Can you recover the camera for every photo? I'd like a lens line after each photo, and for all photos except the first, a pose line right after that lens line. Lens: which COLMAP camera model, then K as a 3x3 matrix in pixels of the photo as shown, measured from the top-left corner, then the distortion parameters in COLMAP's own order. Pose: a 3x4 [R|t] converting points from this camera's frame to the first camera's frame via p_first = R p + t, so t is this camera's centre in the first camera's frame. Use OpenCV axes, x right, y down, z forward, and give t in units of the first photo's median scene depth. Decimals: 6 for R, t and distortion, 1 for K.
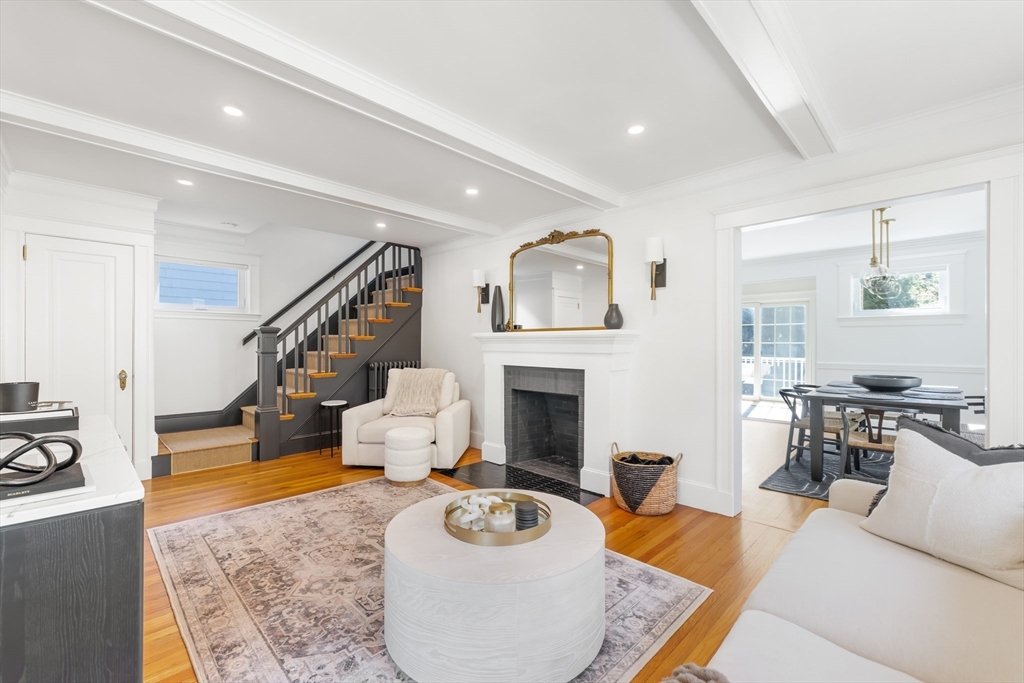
lens RADIAL K [[433.3, 0, 505.7], [0, 433.3, 338.5], [0, 0, 1]] dist [0.002086, 0.000697]
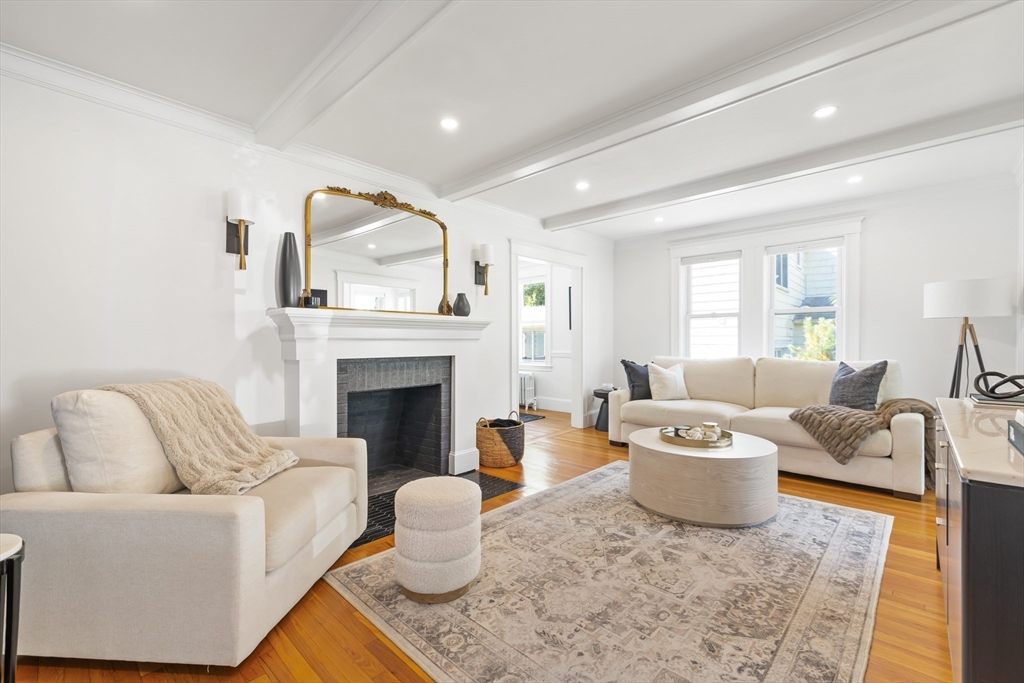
lens RADIAL K [[433.3, 0, 513.0], [0, 433.3, 337.9], [0, 0, 1]] dist [0.002086, 0.000697]
pose [[-0.038764, 0.005938, 0.999231, -1.167146], [-0.011223, 0.999917, -0.006377, 0.051033], [-0.999185, -0.011462, -0.038694, 1.282099]]
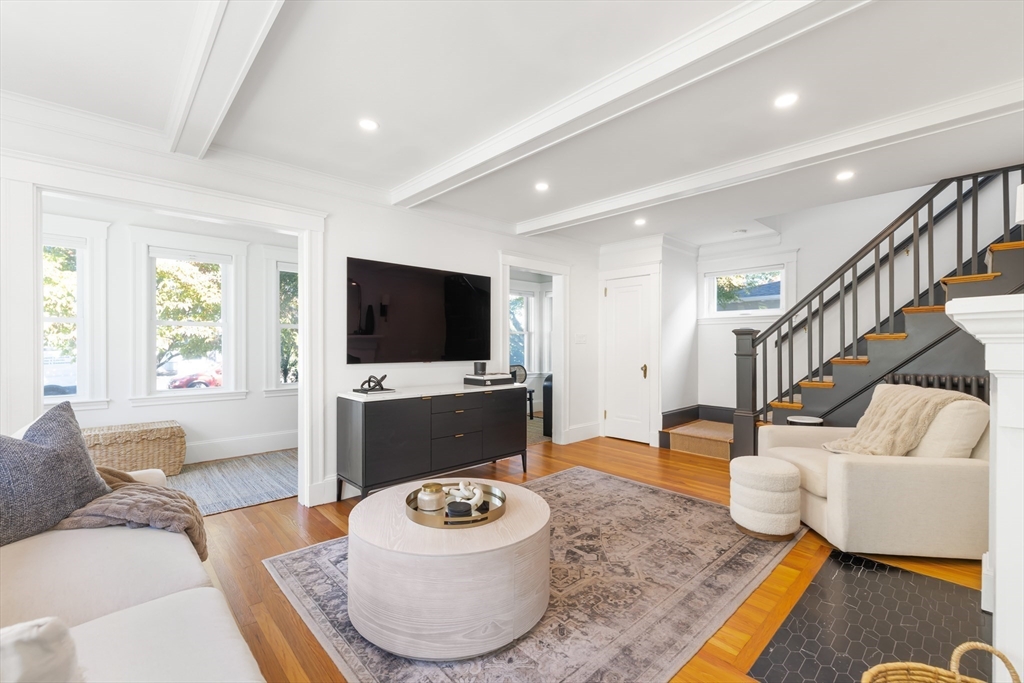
lens RADIAL K [[433.3, 0, 504.8], [0, 433.3, 348.7], [0, 0, 1]] dist [0.002086, 0.000697]
pose [[-0.039223, 0.005617, -0.999215, 0.780934], [0.008862, 0.999947, 0.005273, 0.014387], [0.999191, -0.008648, -0.039271, 0.866857]]
